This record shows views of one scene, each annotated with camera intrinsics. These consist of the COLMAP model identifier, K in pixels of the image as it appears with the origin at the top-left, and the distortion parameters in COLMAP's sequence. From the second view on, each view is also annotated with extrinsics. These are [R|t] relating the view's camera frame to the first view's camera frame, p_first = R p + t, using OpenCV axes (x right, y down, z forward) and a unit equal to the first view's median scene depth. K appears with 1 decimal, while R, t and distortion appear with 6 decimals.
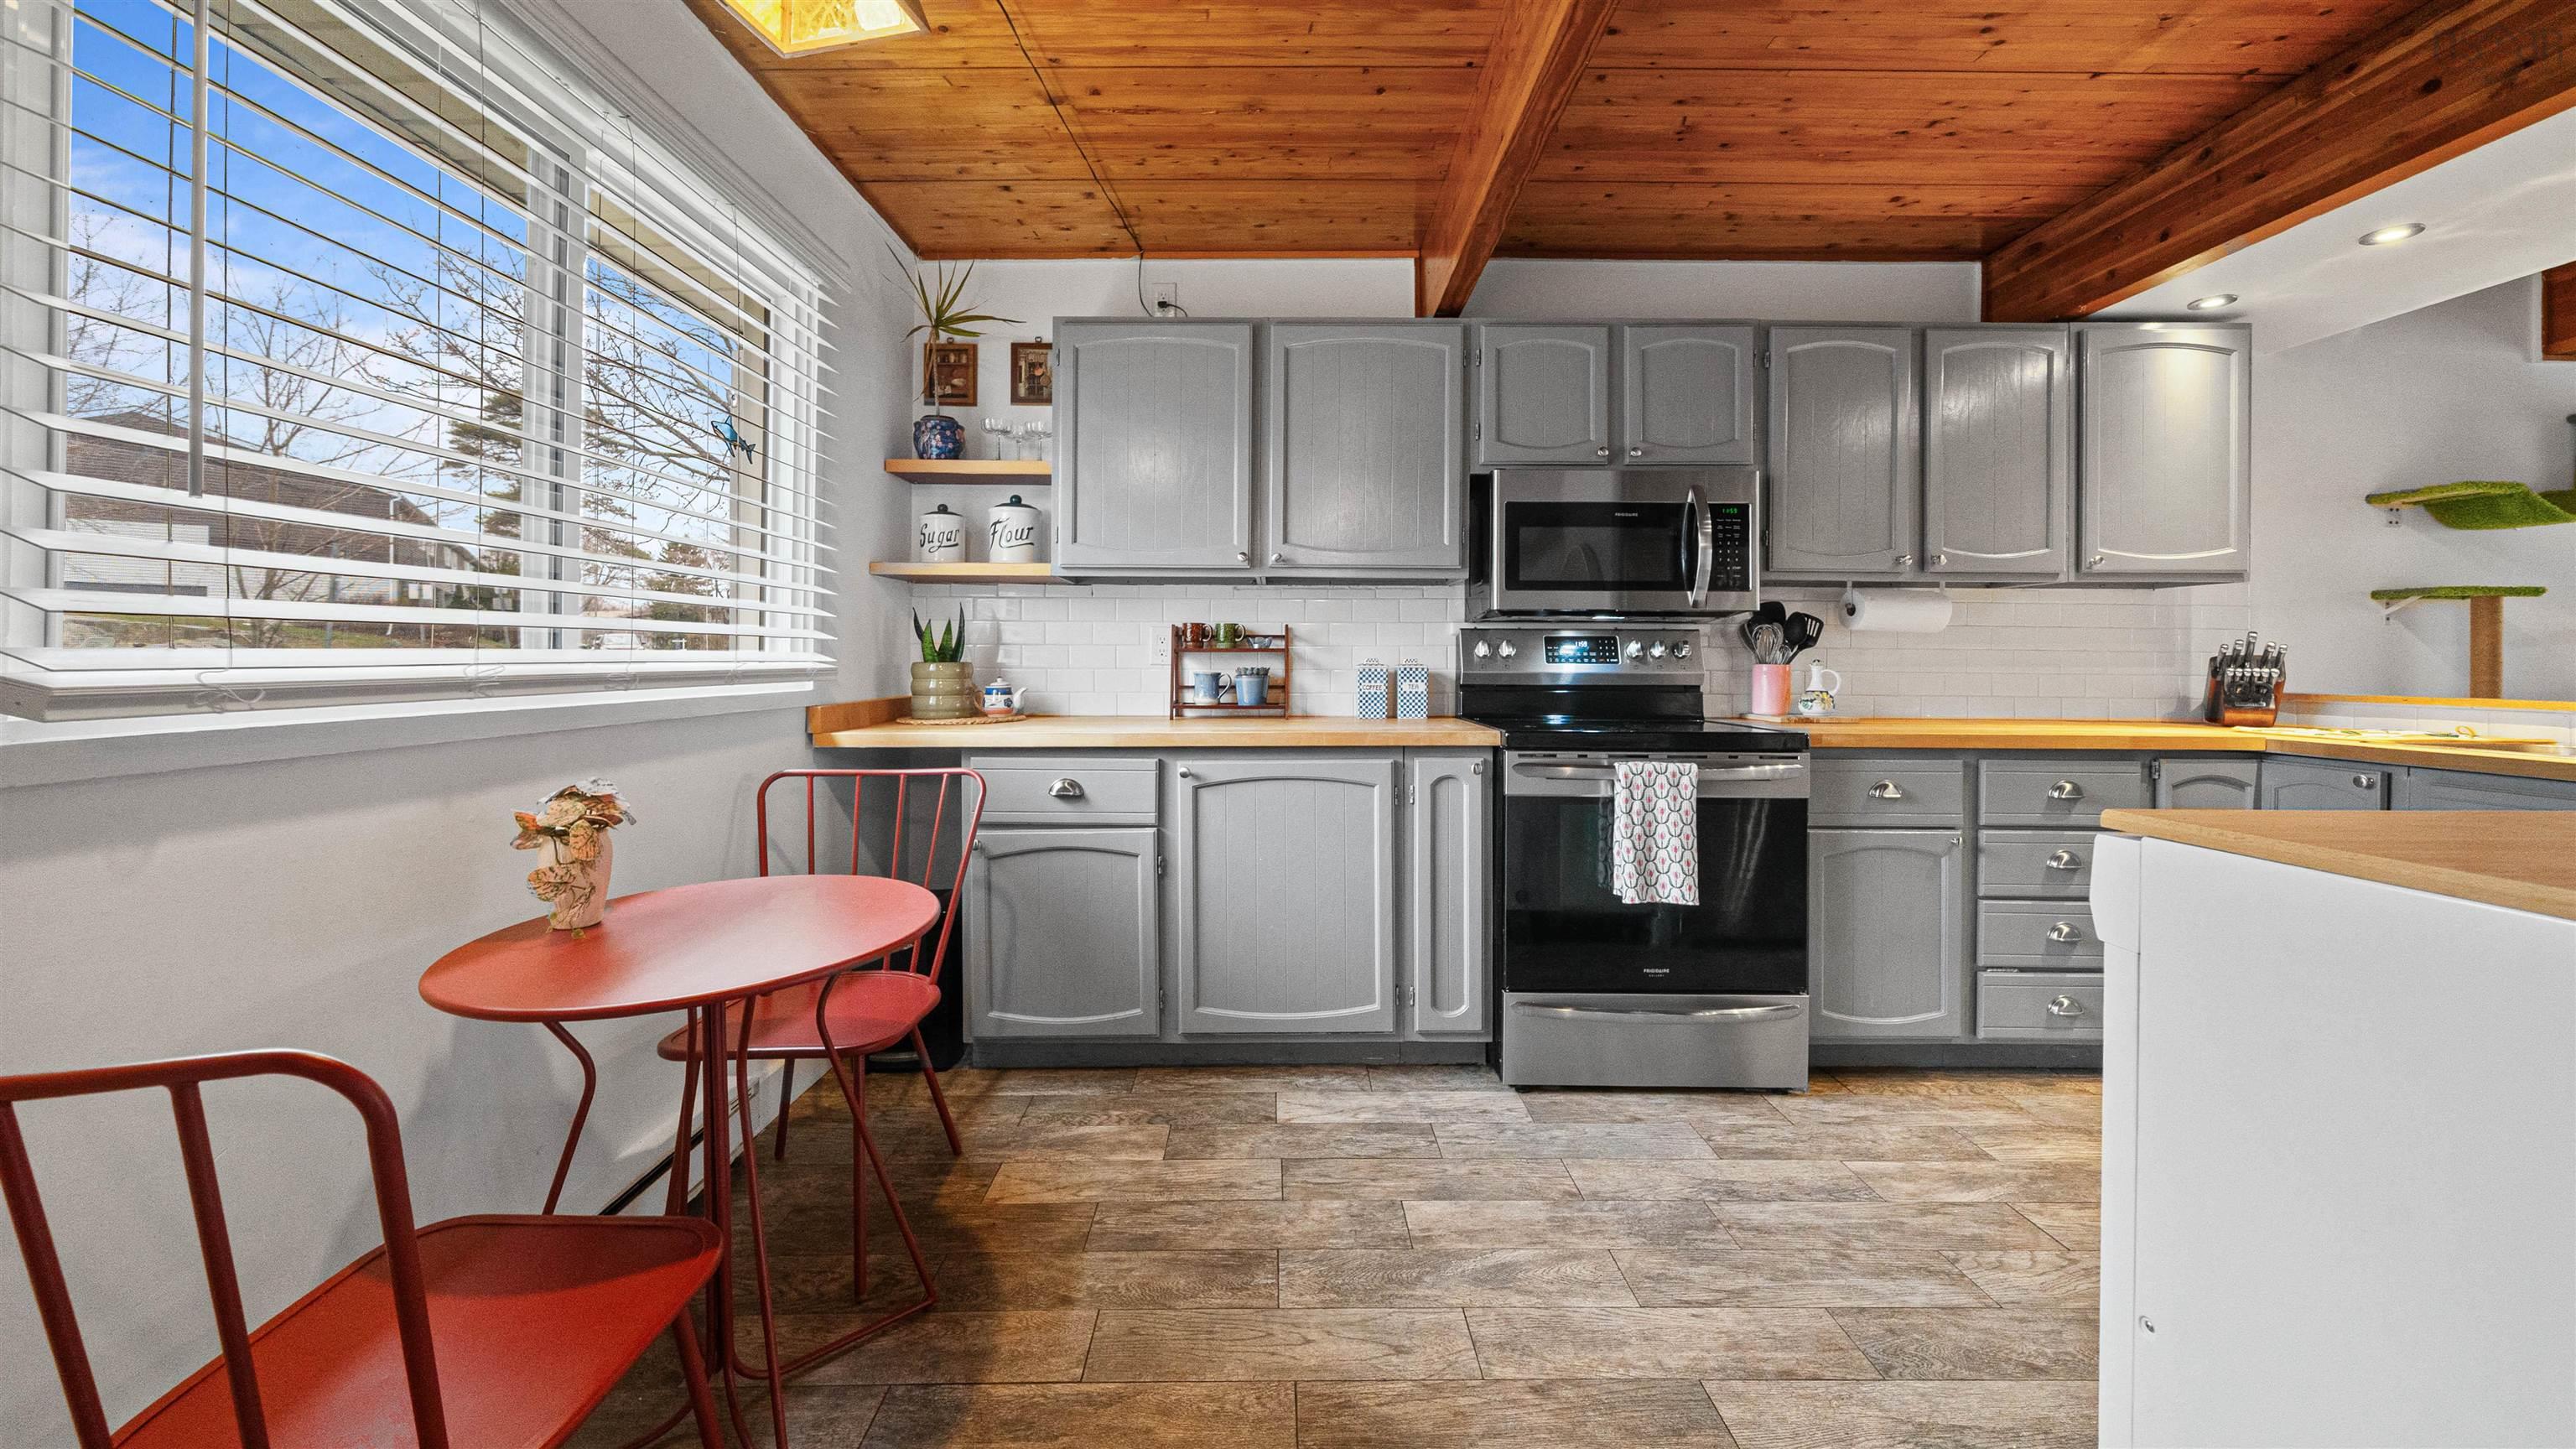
lens RADIAL K [[900.4, 0, 1281.1], [0, 900.4, 664.2], [0, 0, 1]] dist [-0.005279, -0.000029]
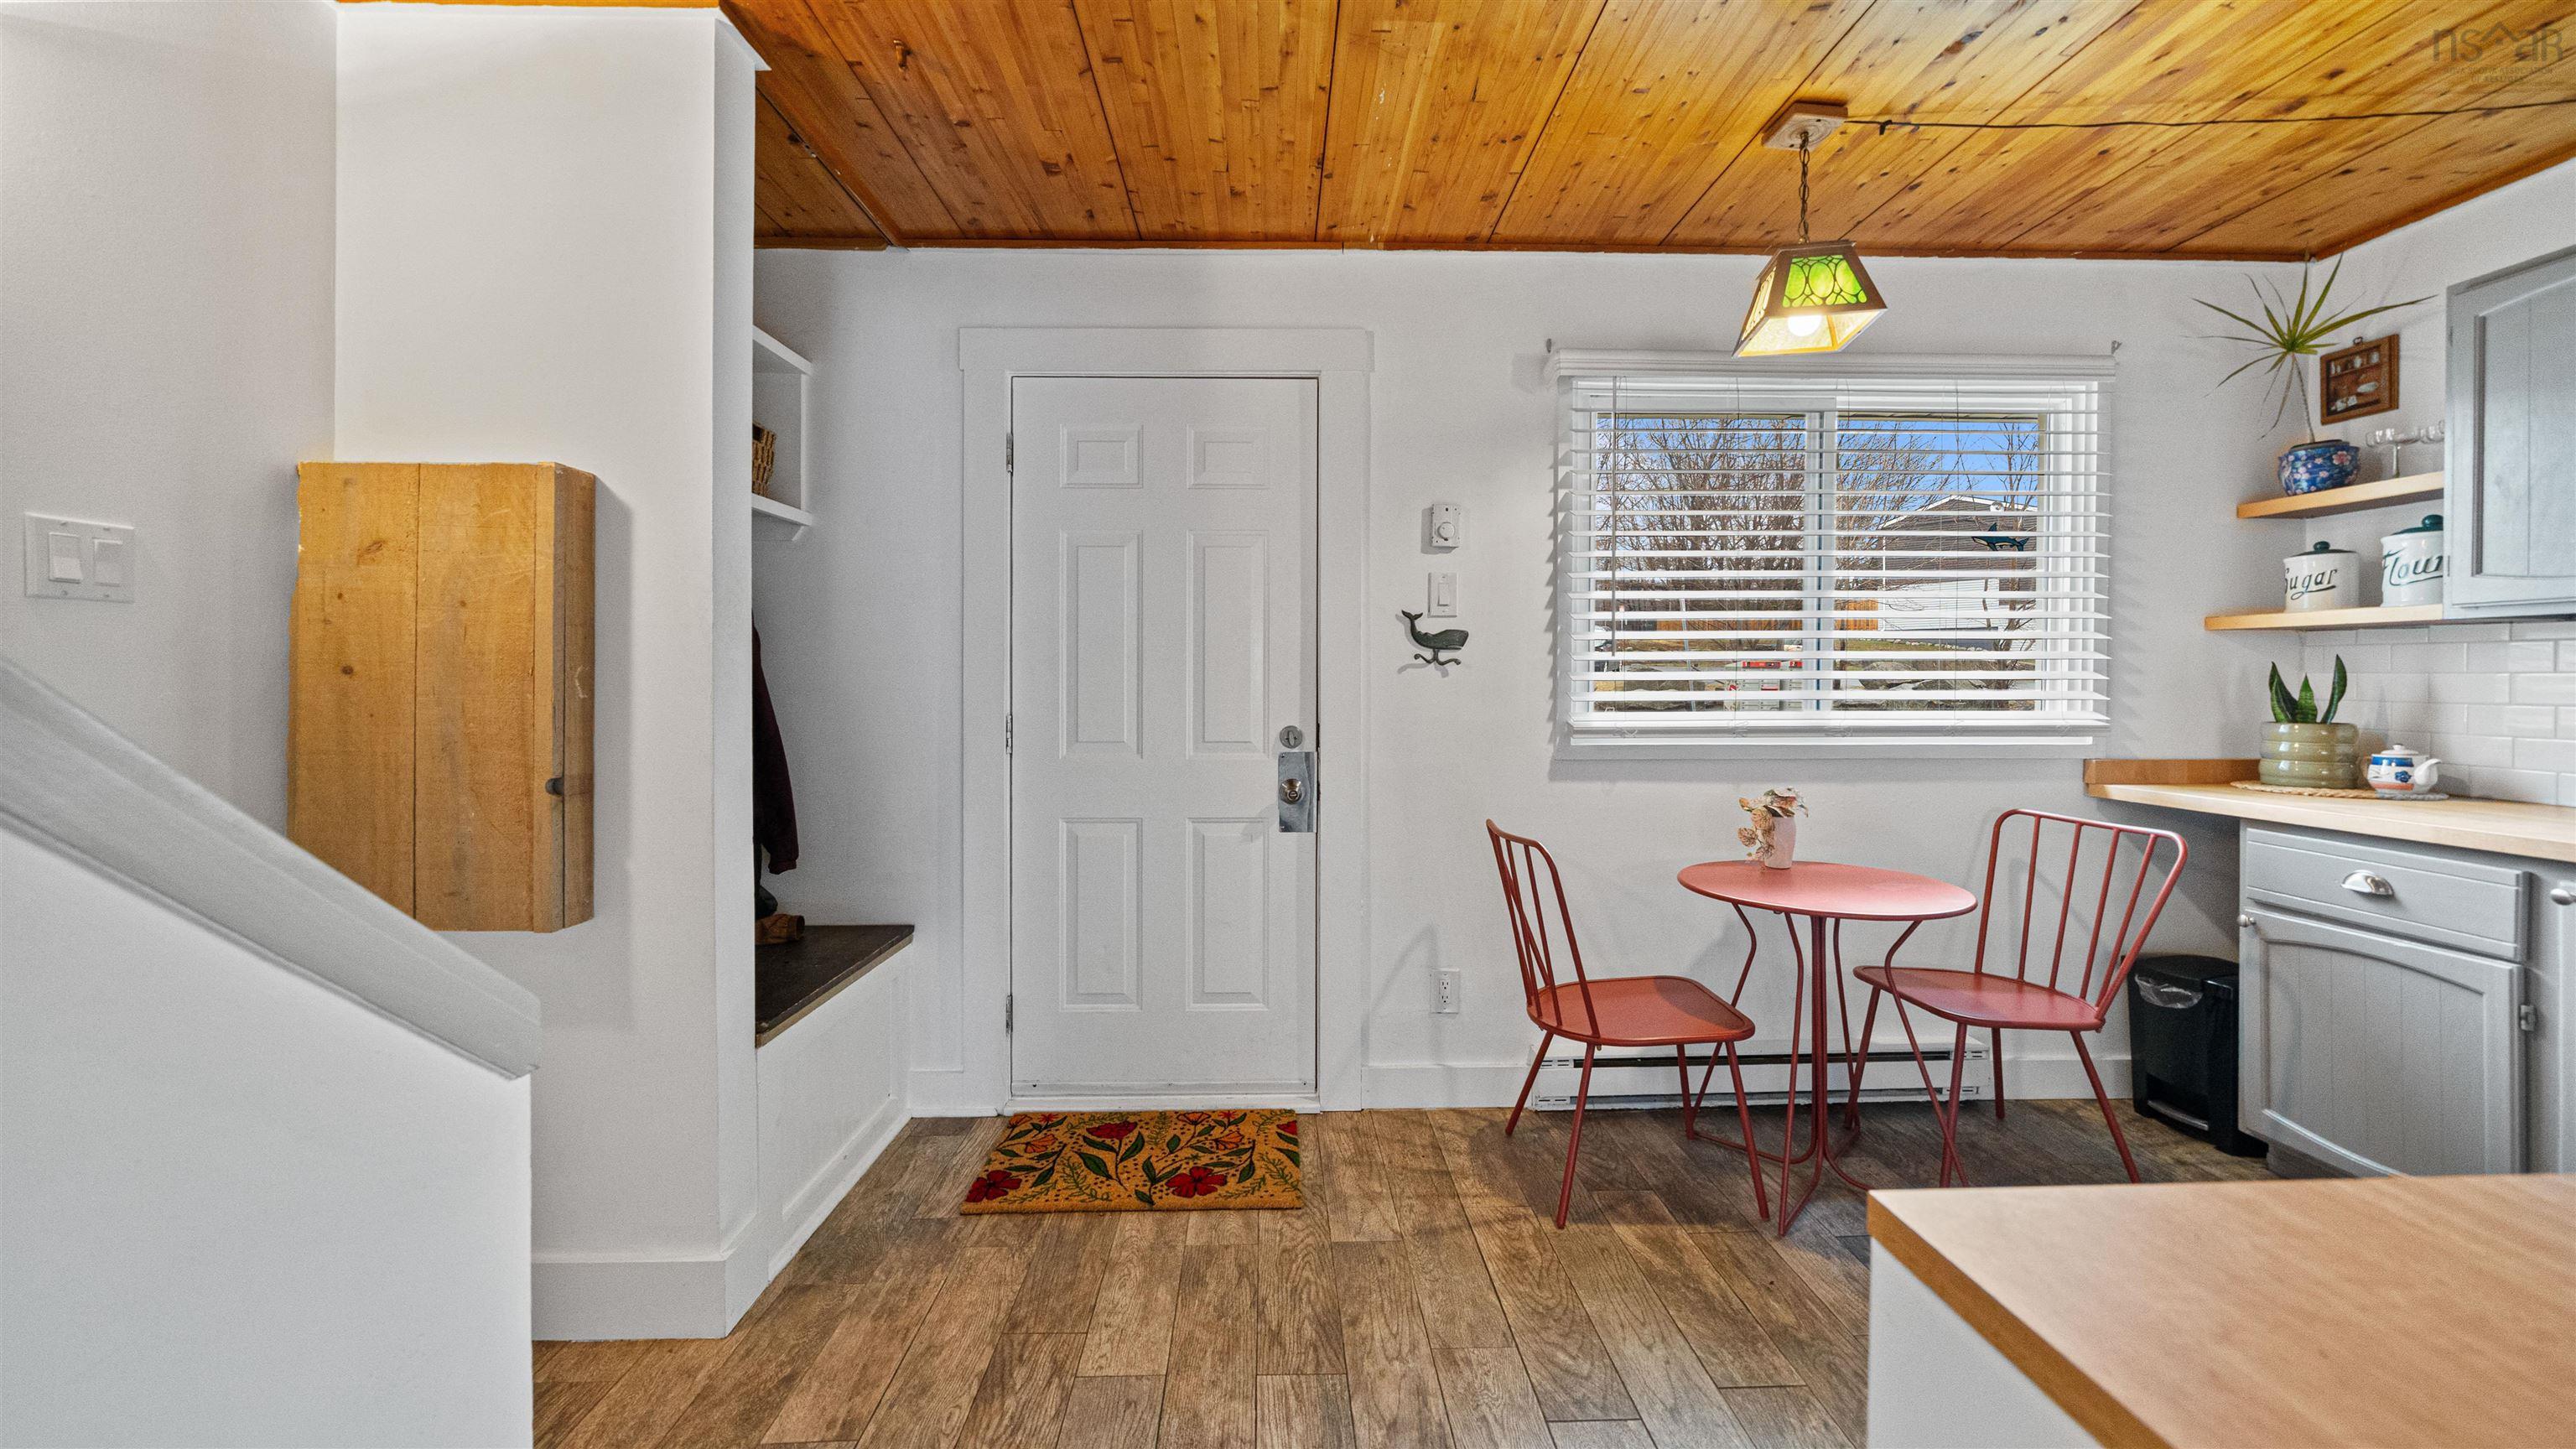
lens RADIAL K [[900.4, 0, 1299.1], [0, 900.4, 684.9], [0, 0, 1]] dist [-0.005279, -0.000029]
pose [[0.016045, -0.000284, -0.999871, 0.533240], [-0.003968, 0.999992, -0.000347, -0.038873], [0.999863, 0.003973, 0.016044, -0.005883]]
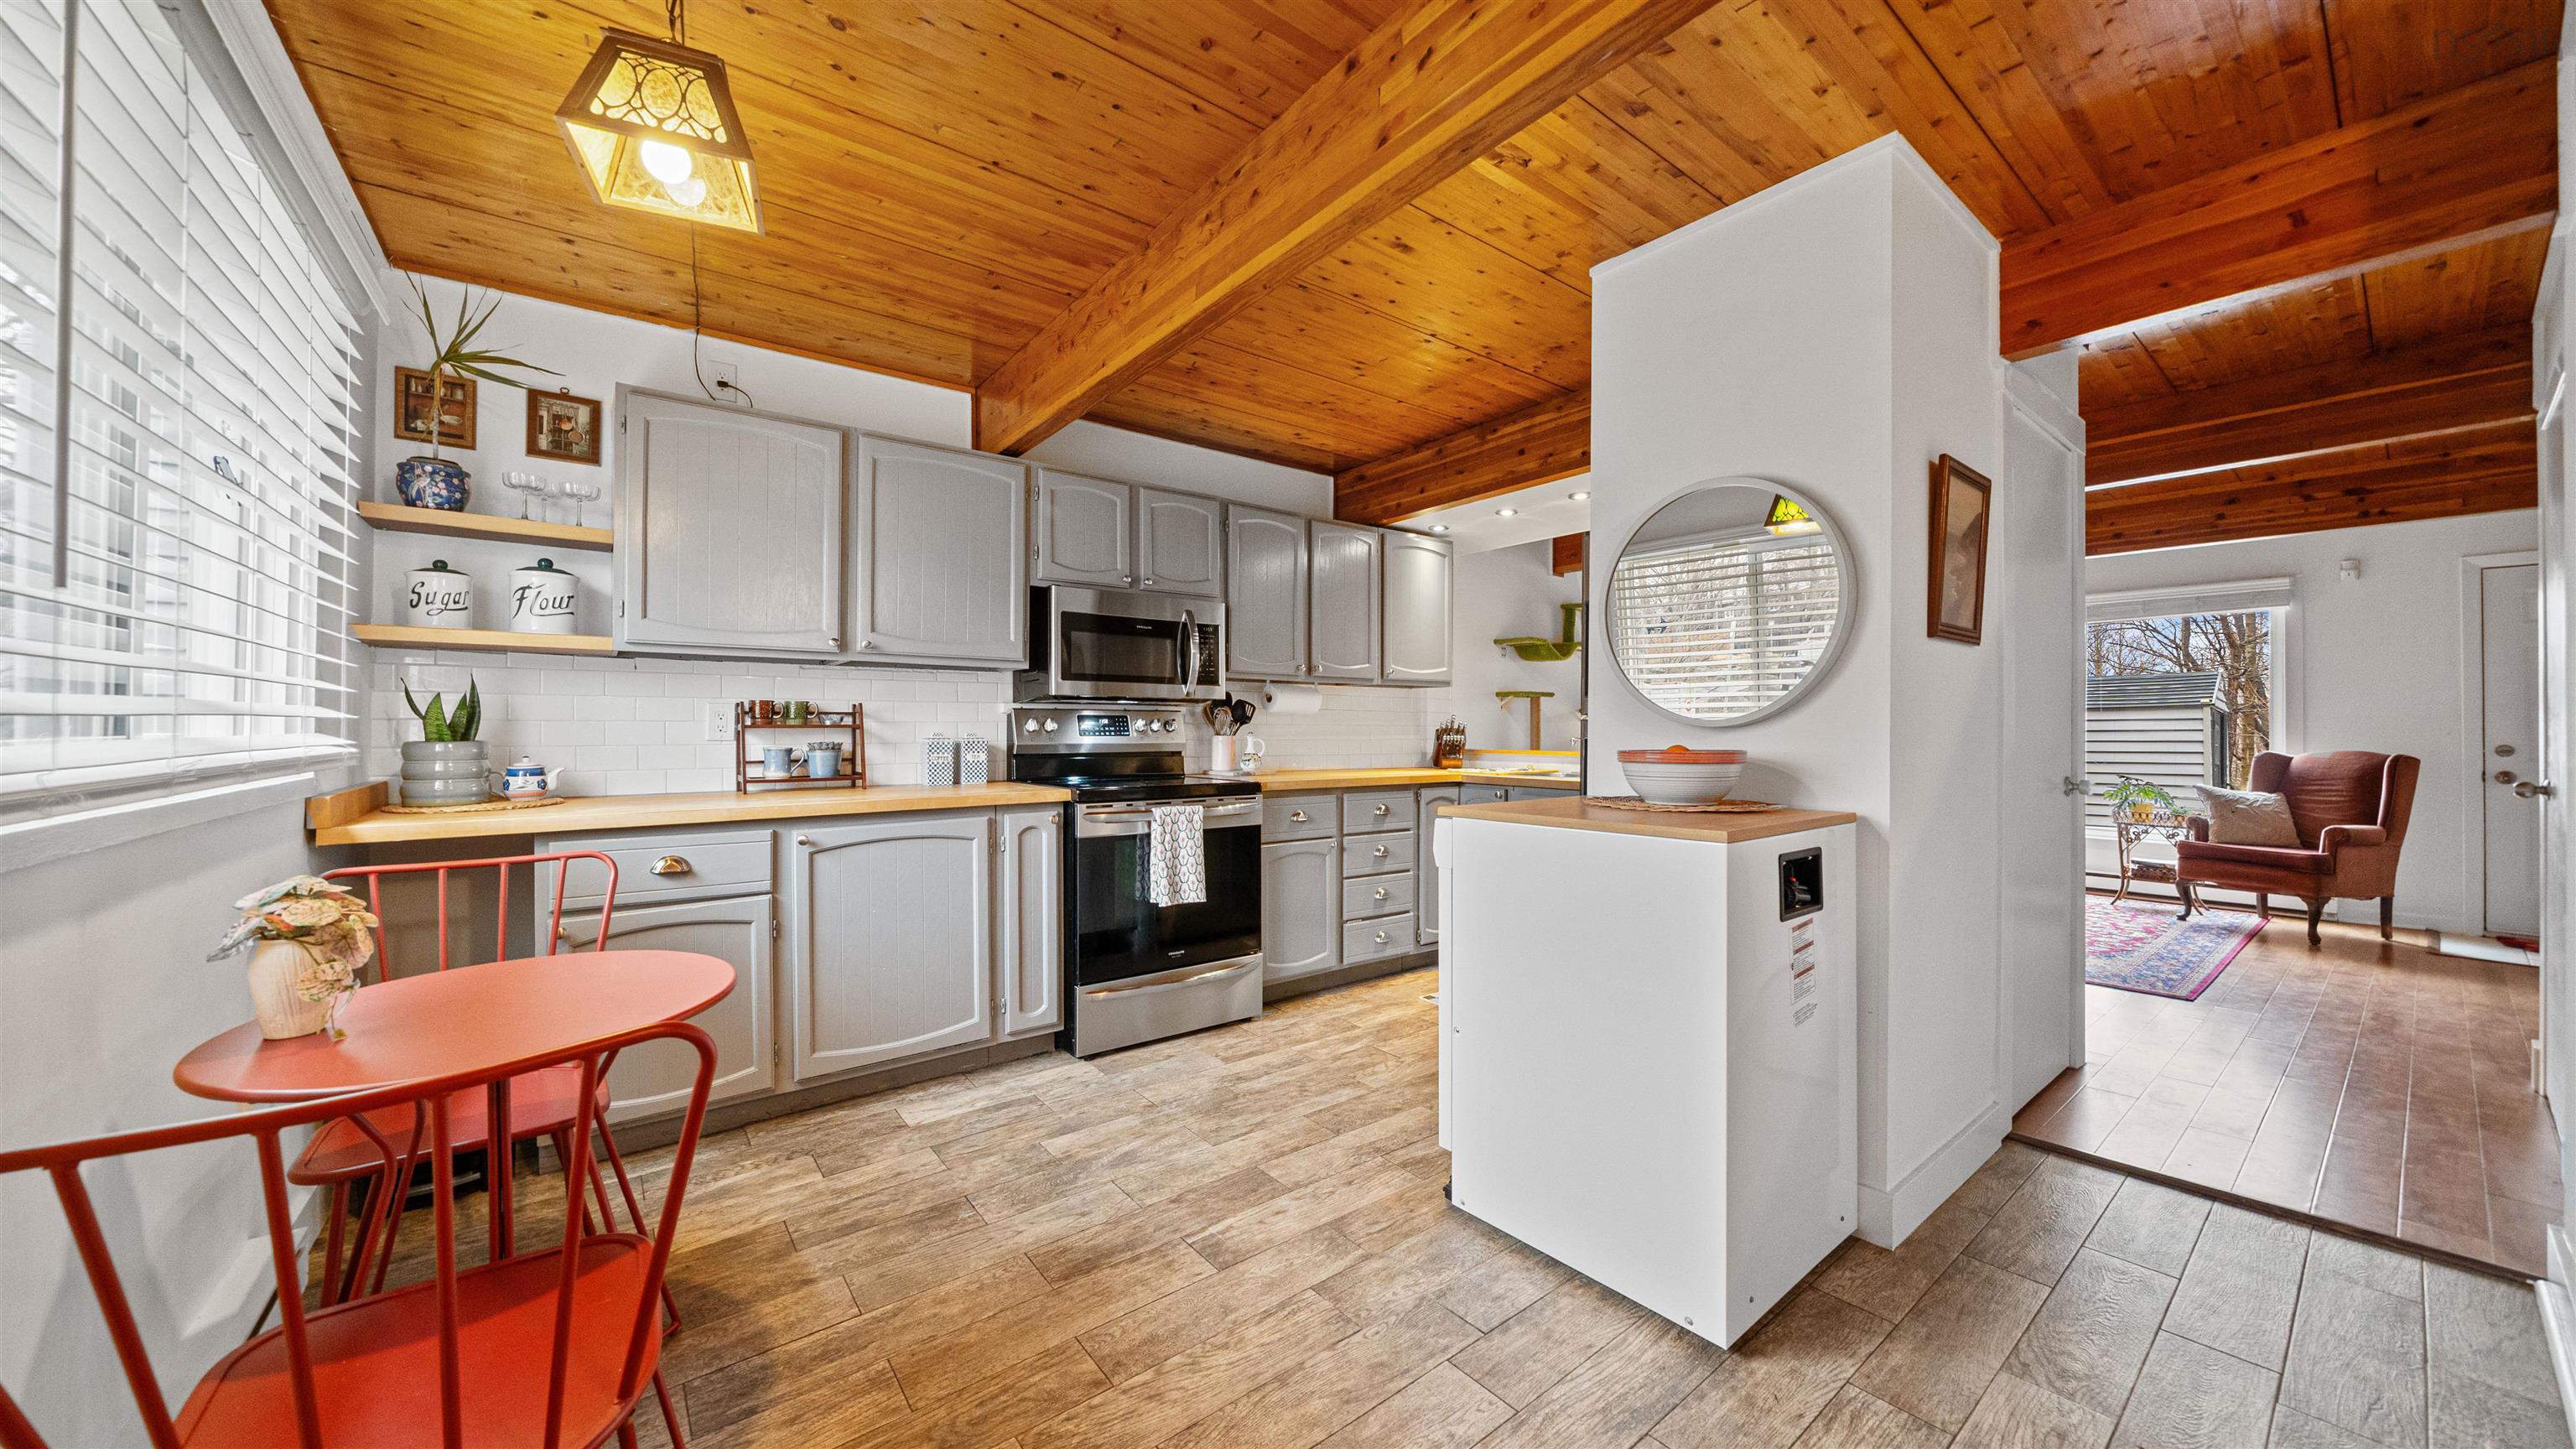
lens RADIAL K [[900.4, 0, 1279.6], [0, 900.4, 711.5], [0, 0, 1]] dist [-0.005279, -0.000029]
pose [[0.789455, 0.007263, 0.613765, -0.298022], [0.003286, 0.999866, -0.016058, -0.016123], [-0.613799, 0.014694, 0.789325, -0.208030]]
